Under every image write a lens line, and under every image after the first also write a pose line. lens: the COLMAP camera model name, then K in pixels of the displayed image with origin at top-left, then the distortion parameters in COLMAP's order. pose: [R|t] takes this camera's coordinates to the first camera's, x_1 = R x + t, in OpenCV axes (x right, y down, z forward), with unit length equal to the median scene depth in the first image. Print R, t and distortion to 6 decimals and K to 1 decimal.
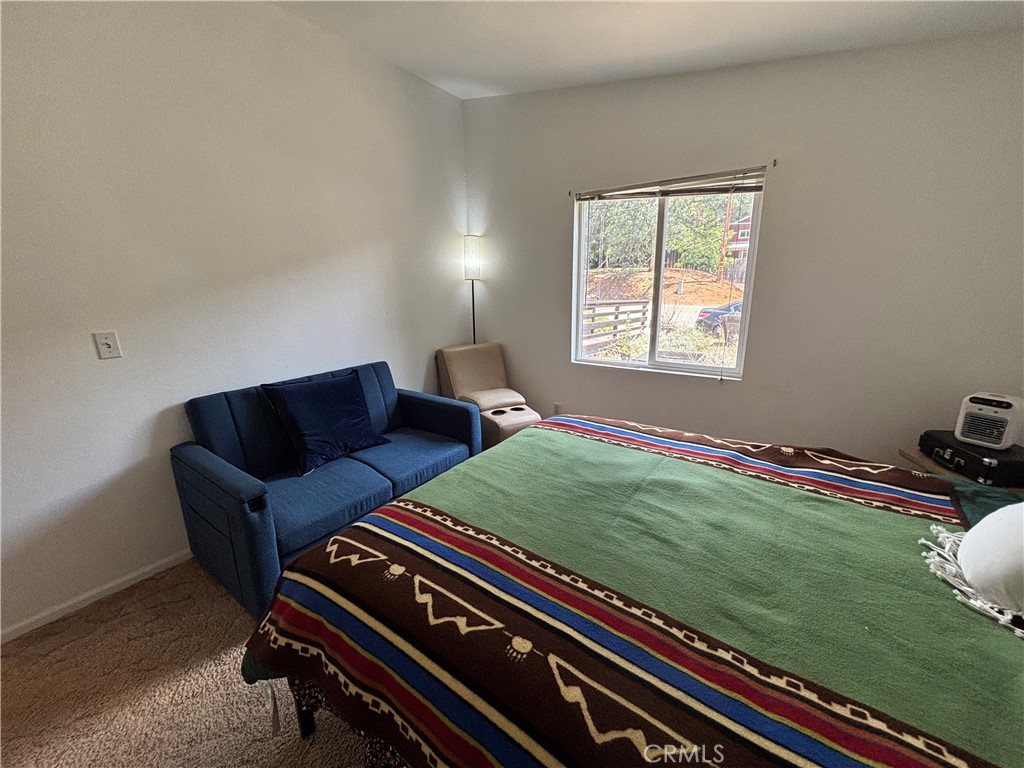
lens RADIAL K [[415.9, 0, 506.2], [0, 415.9, 382.8], [0, 0, 1]] dist [-0.001391, -0.000452]
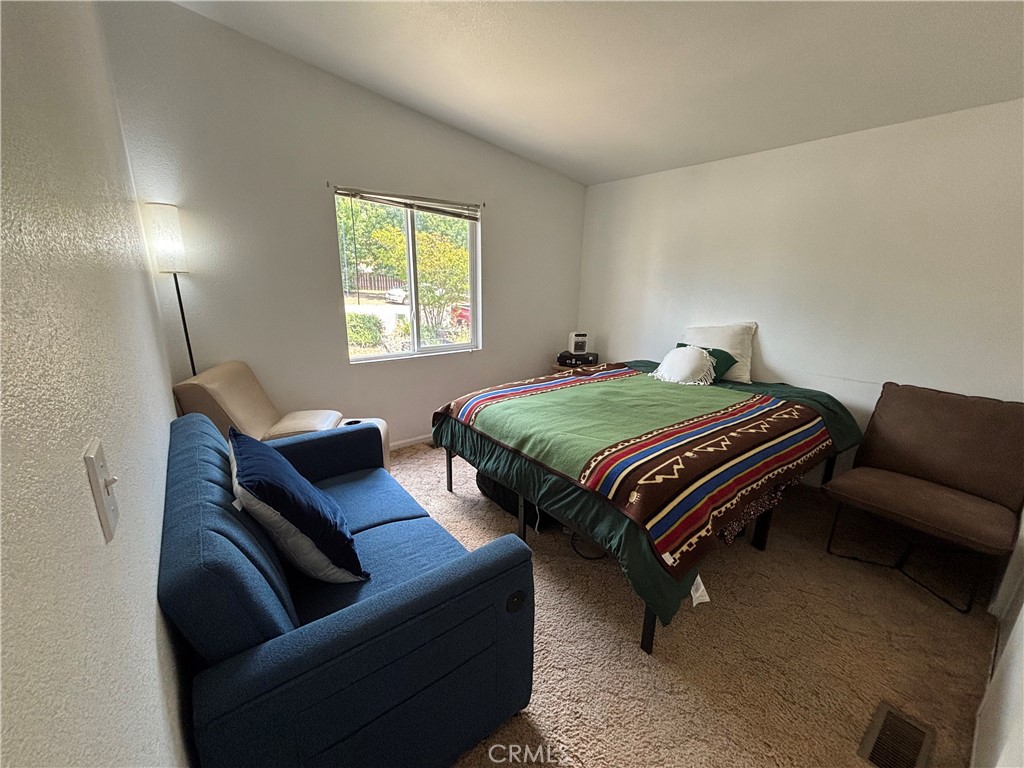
lens RADIAL K [[418.3, 0, 512.6], [0, 418.3, 388.6], [0, 0, 1]] dist [-0.000214, -0.000059]
pose [[0.274923, -0.229393, 0.933700, -1.043334], [0.216019, 0.961030, 0.172502, -0.131515], [-0.936885, 0.154273, 0.313763, 0.580481]]
